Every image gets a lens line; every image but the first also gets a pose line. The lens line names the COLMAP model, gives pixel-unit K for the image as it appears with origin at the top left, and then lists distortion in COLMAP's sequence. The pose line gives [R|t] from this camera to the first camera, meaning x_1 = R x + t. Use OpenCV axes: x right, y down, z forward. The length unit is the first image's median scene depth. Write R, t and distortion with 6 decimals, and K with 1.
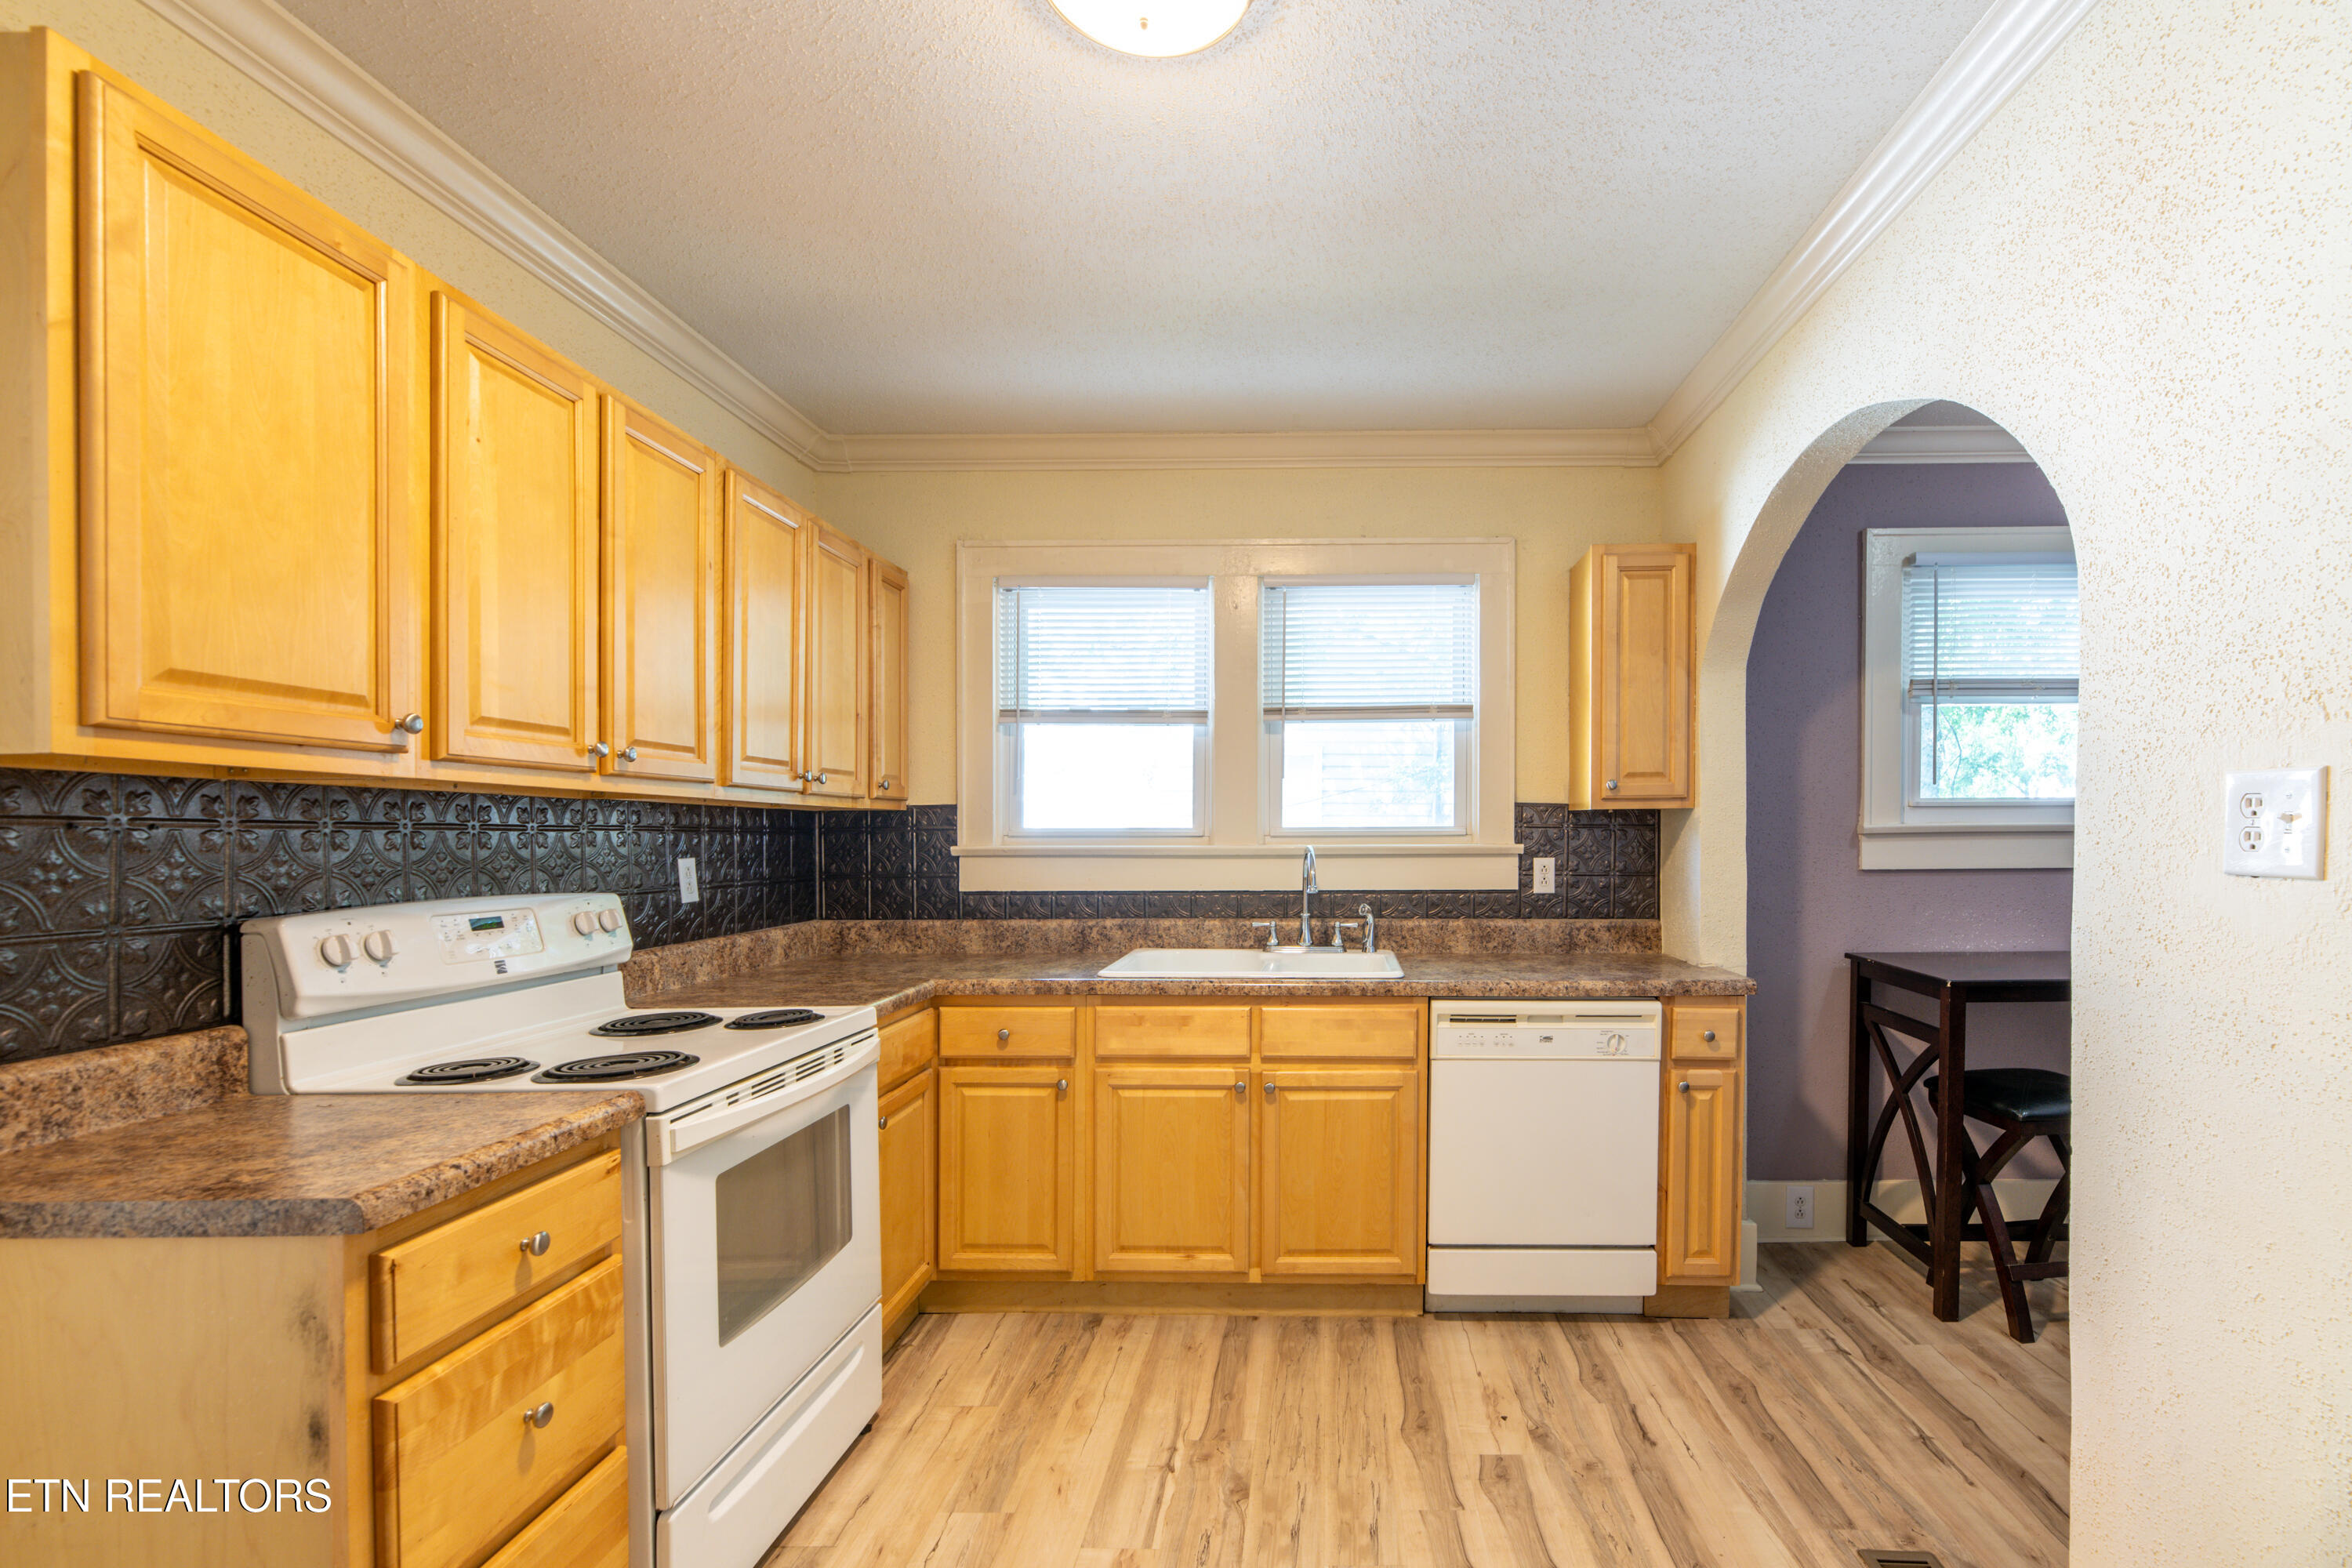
lens RADIAL K [[1088.7, 0, 1326.1], [0, 1088.7, 842.5], [0, 0, 1]] dist [-0.000131, -0.001173]
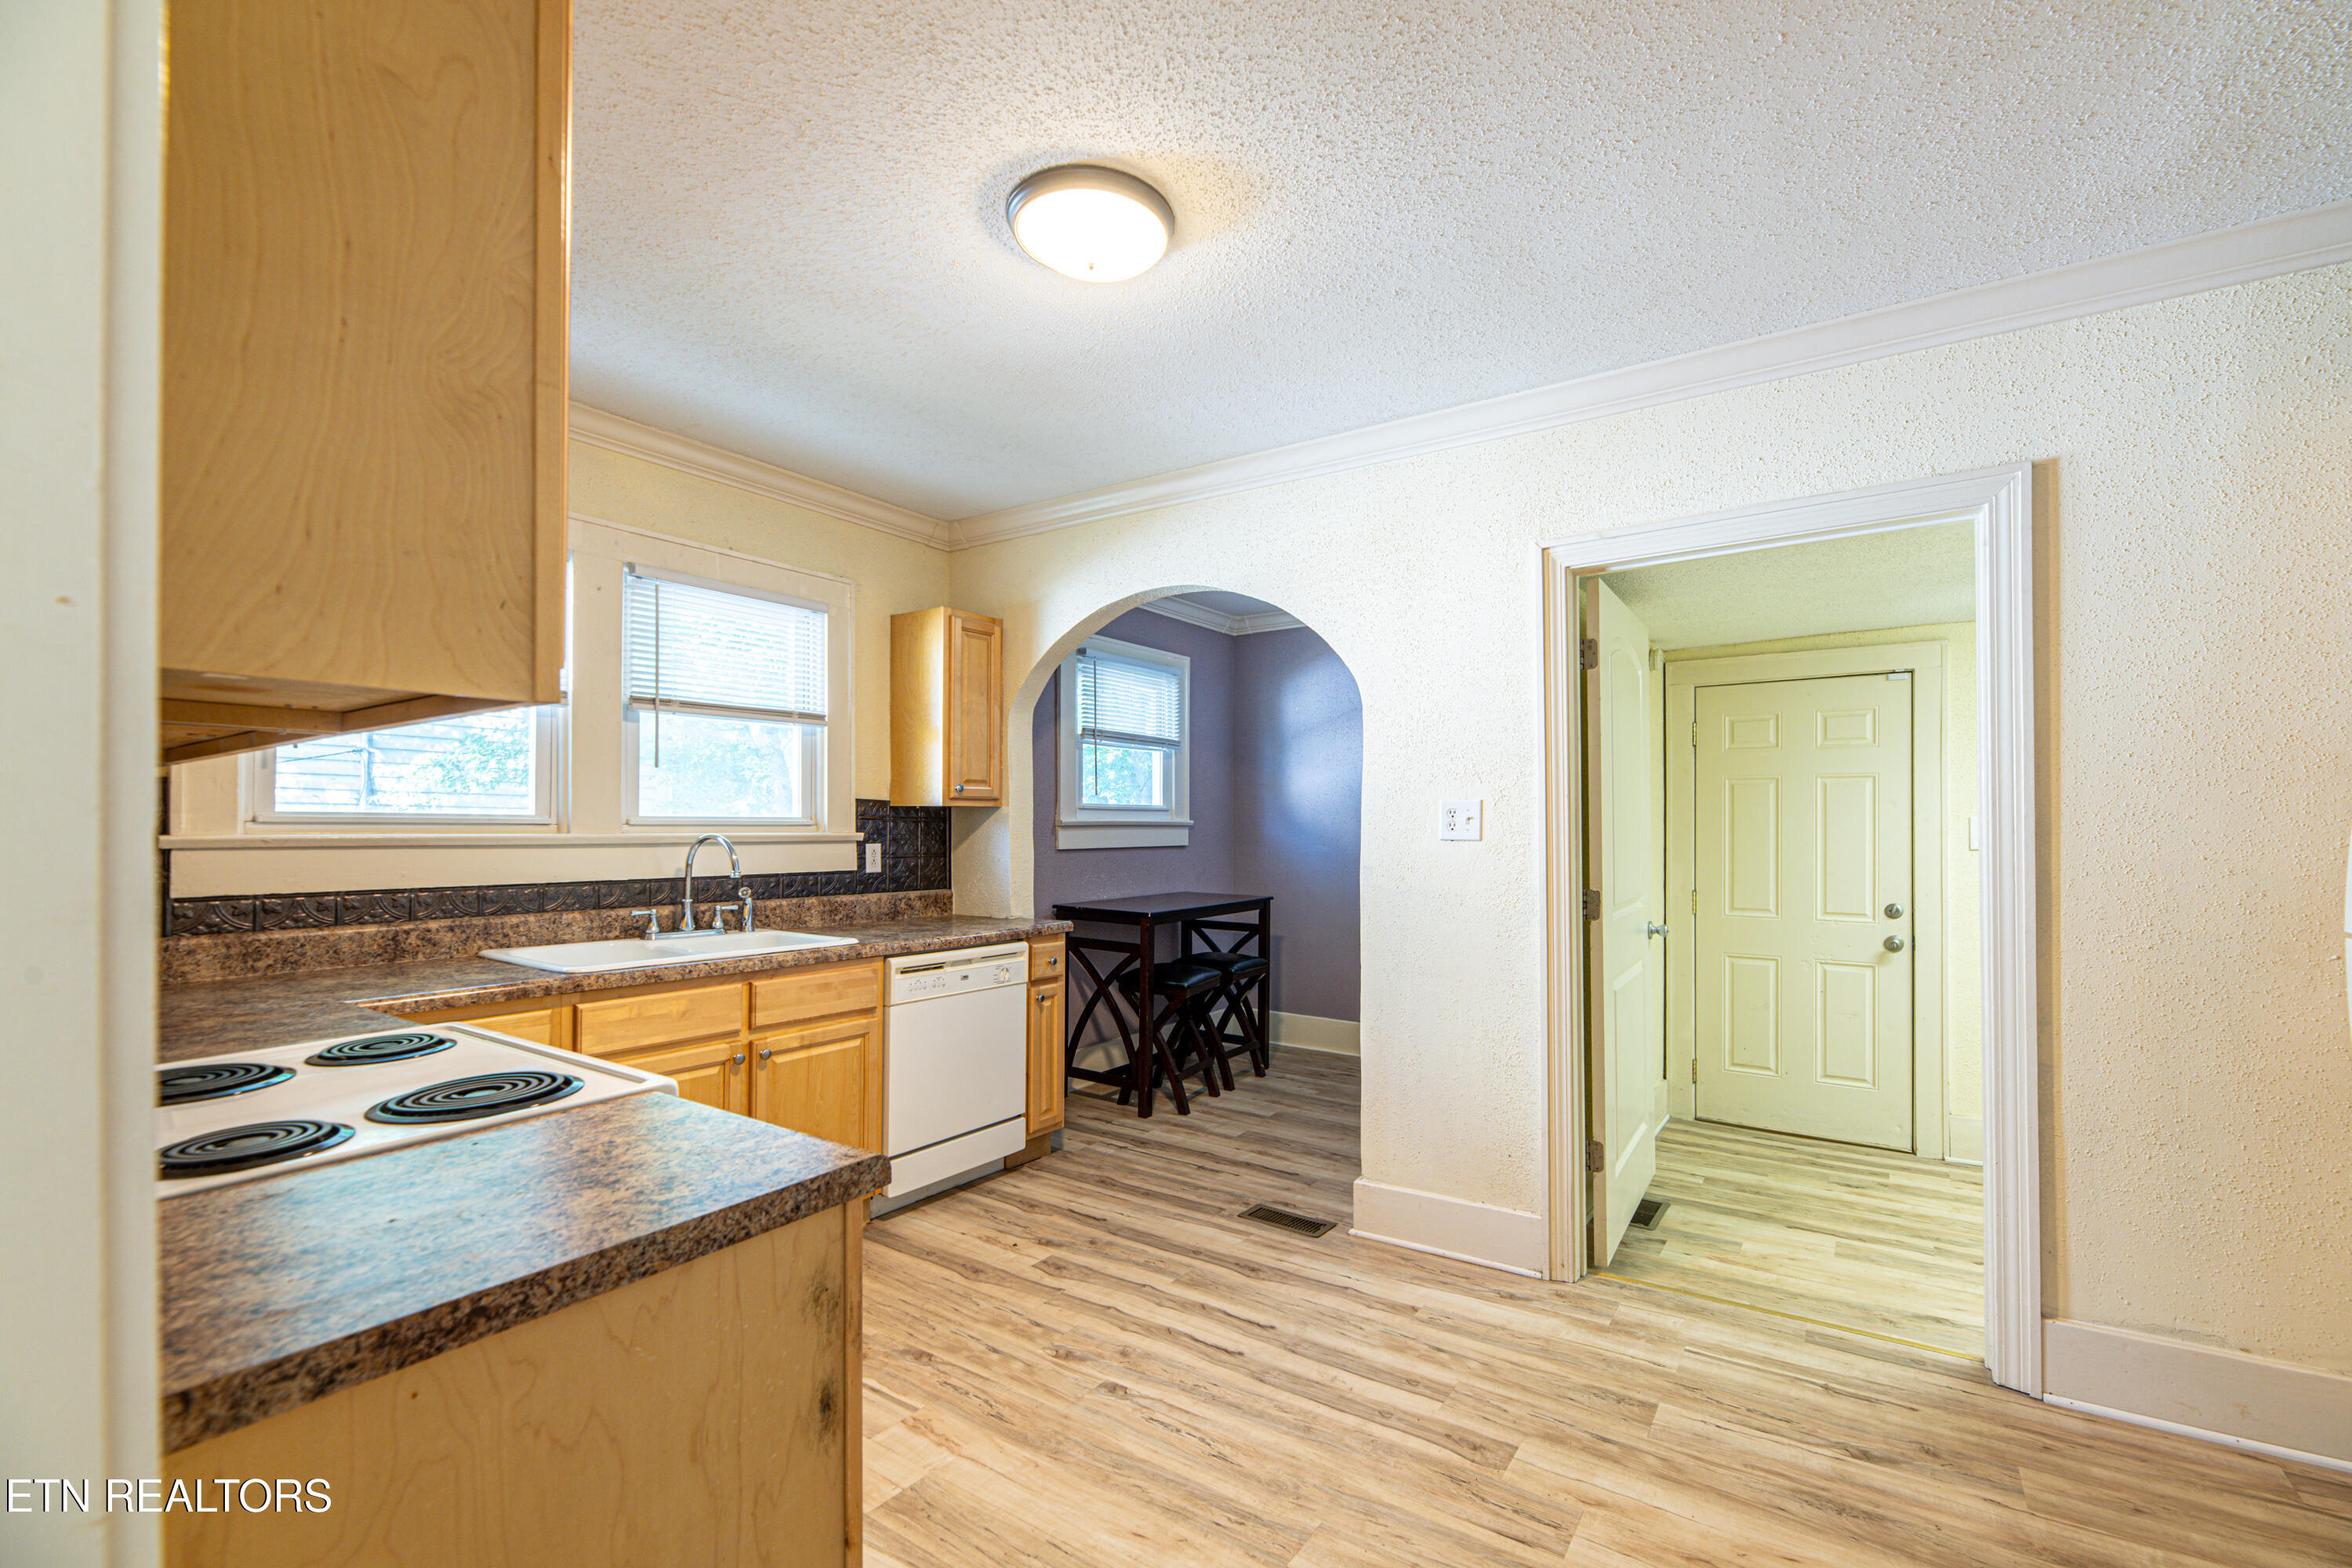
lens RADIAL K [[982.6, 0, 1208.9], [0, 982.6, 817.8], [0, 0, 1]] dist [-0.002473, -0.000057]
pose [[0.550759, 0.012988, 0.834563, -0.630598], [0.003698, 0.999831, -0.018000, 0.007287], [-0.834656, 0.013000, 0.550618, 0.082880]]
